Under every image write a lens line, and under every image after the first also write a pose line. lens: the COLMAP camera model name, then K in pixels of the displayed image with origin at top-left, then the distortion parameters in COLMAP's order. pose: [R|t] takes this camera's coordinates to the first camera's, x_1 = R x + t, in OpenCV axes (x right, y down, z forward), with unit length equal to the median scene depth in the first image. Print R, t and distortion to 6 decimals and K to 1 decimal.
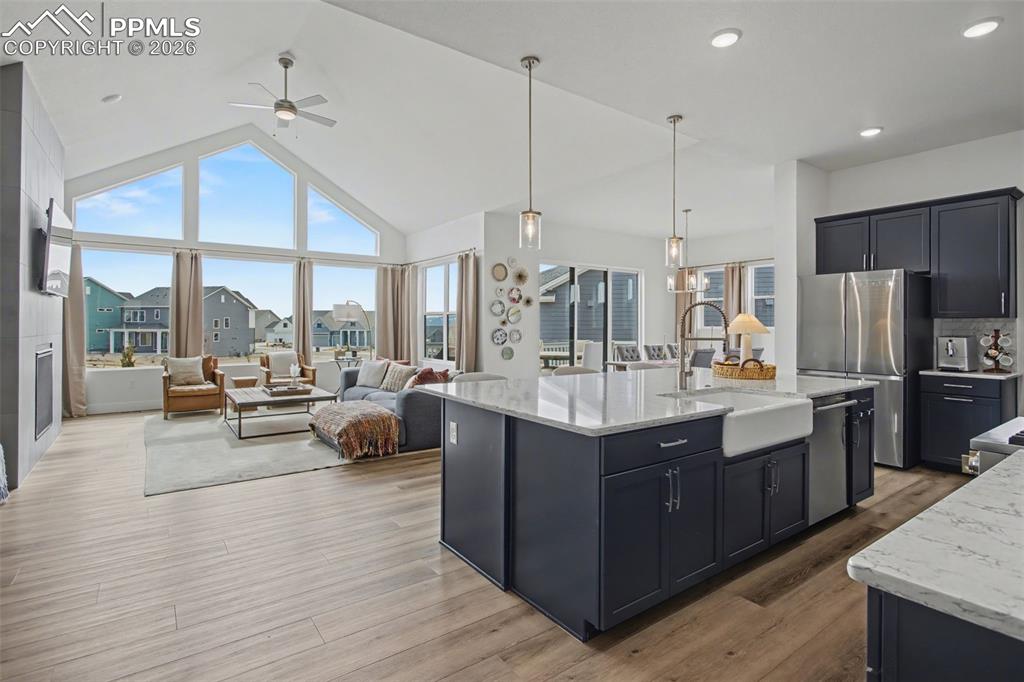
lens RADIAL K [[504.9, 0, 509.6], [0, 504.9, 324.0], [0, 0, 1]] dist [-0.000092, 0.000218]
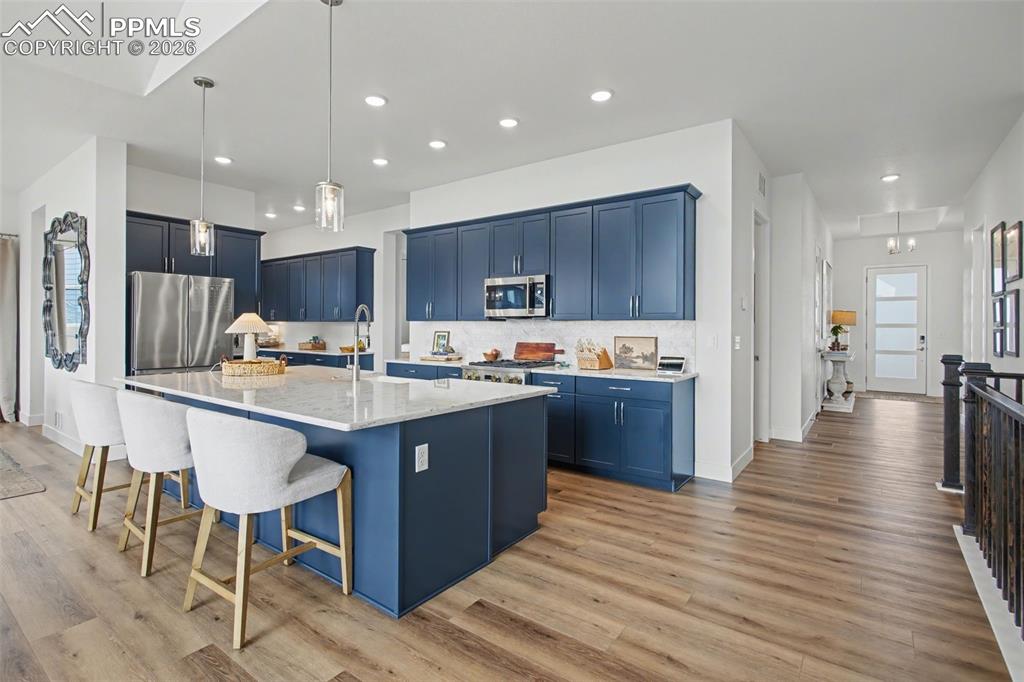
lens RADIAL K [[490.1, 0, 506.6], [0, 490.1, 328.8], [0, 0, 1]] dist [-0.002417, 0.000326]
pose [[-0.292443, -0.008442, 0.956246, -0.334241], [-0.009641, 0.999936, 0.005880, 0.001008], [-0.956234, -0.007499, -0.292506, 0.406513]]
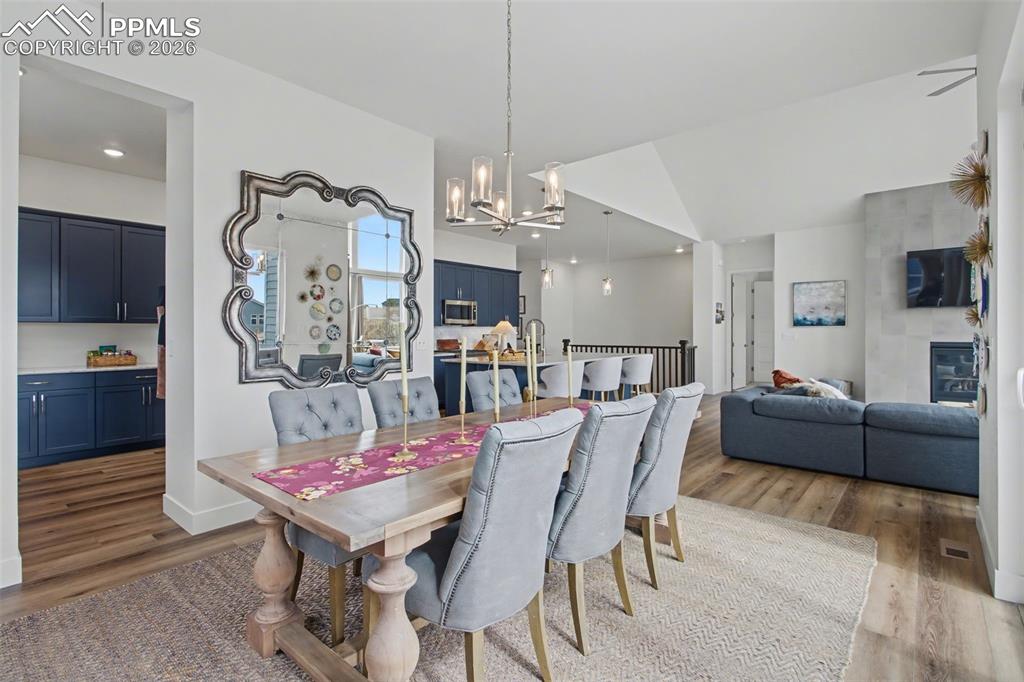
lens RADIAL K [[490.1, 0, 506.6], [0, 490.1, 328.8], [0, 0, 1]] dist [-0.002417, 0.000326]
pose [[-0.975278, -0.001172, -0.220979, 0.413264], [0.000878, 0.999957, -0.009179, 0.009864], [0.220981, -0.009146, -0.975235, 1.292332]]
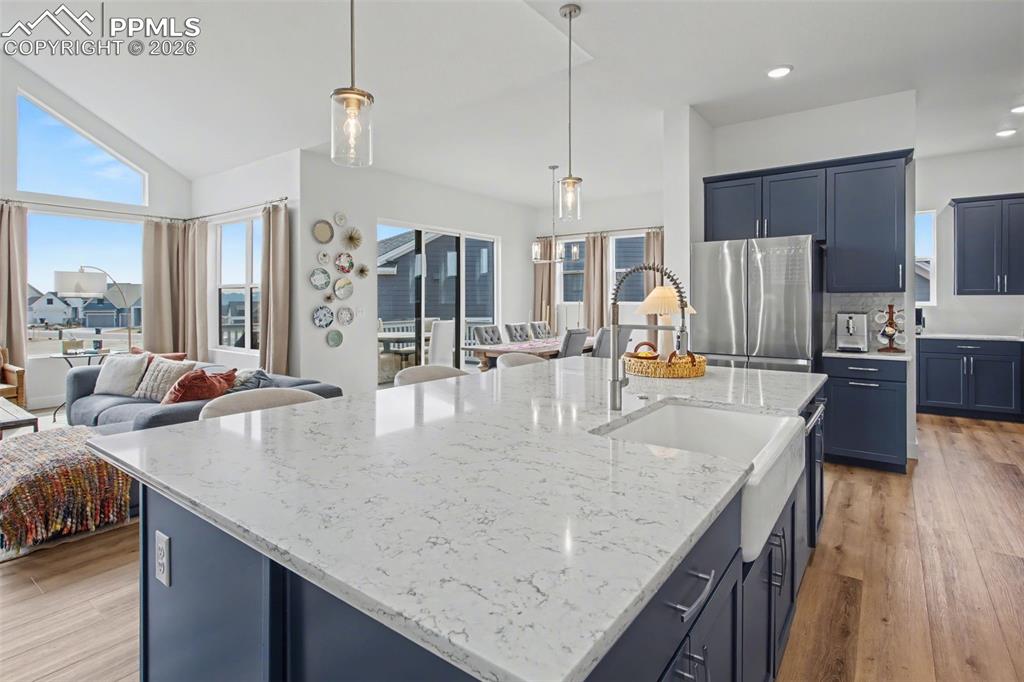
lens RADIAL K [[512.0, 0, 511.0], [0, 512.0, 298.0], [0, 0, 1]] dist [-0.000704, -0.000267]
pose [[0.952390, -0.003019, 0.304867, 0.014994], [0.003383, 0.999994, -0.000667, -0.001832], [-0.304864, 0.001667, 0.952395, 0.183192]]
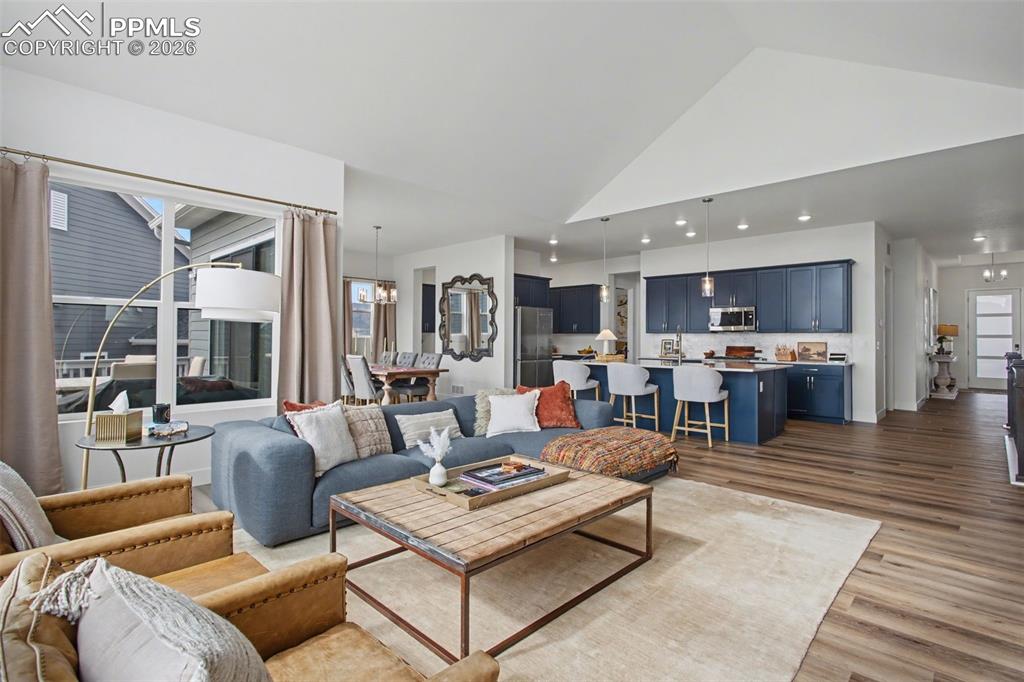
lens RADIAL K [[492.1, 0, 510.3], [0, 492.1, 334.5], [0, 0, 1]] dist [0.001054, -0.000200]
pose [[-0.165872, 0.003456, 0.986141, -0.724330], [-0.009573, 0.999941, -0.005115, 0.007632], [-0.986101, -0.010289, -0.165829, 0.876324]]
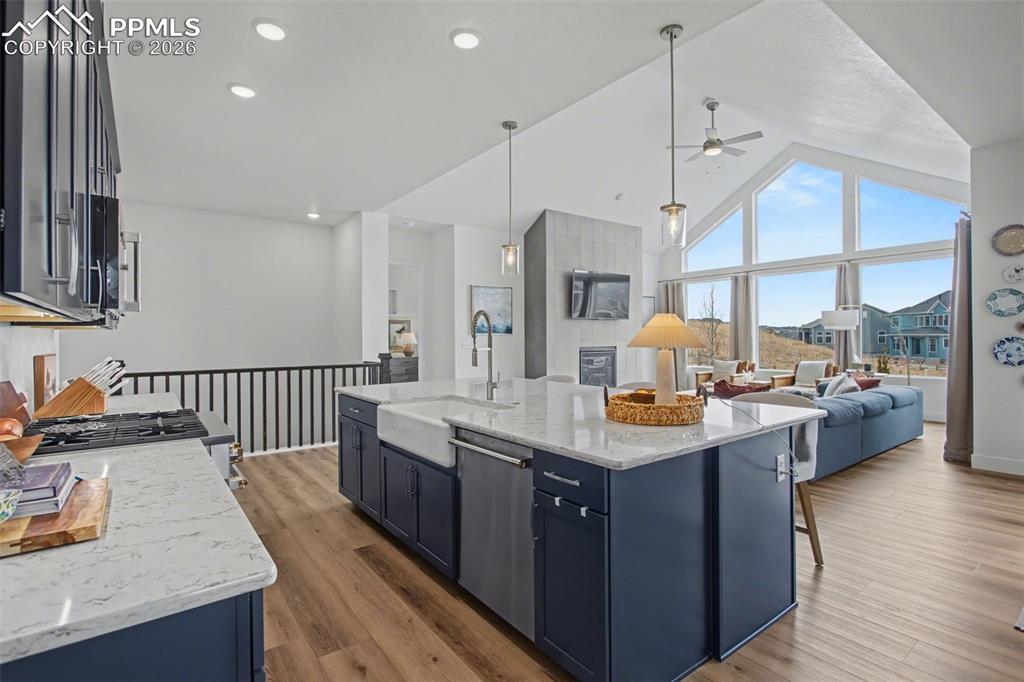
lens RADIAL K [[492.1, 0, 510.3], [0, 492.1, 334.5], [0, 0, 1]] dist [0.001054, -0.000200]
pose [[0.015227, -0.005644, -0.999868, 0.535371], [0.010502, 0.999930, -0.005484, 0.002802], [0.999829, -0.010417, 0.015285, 0.415476]]
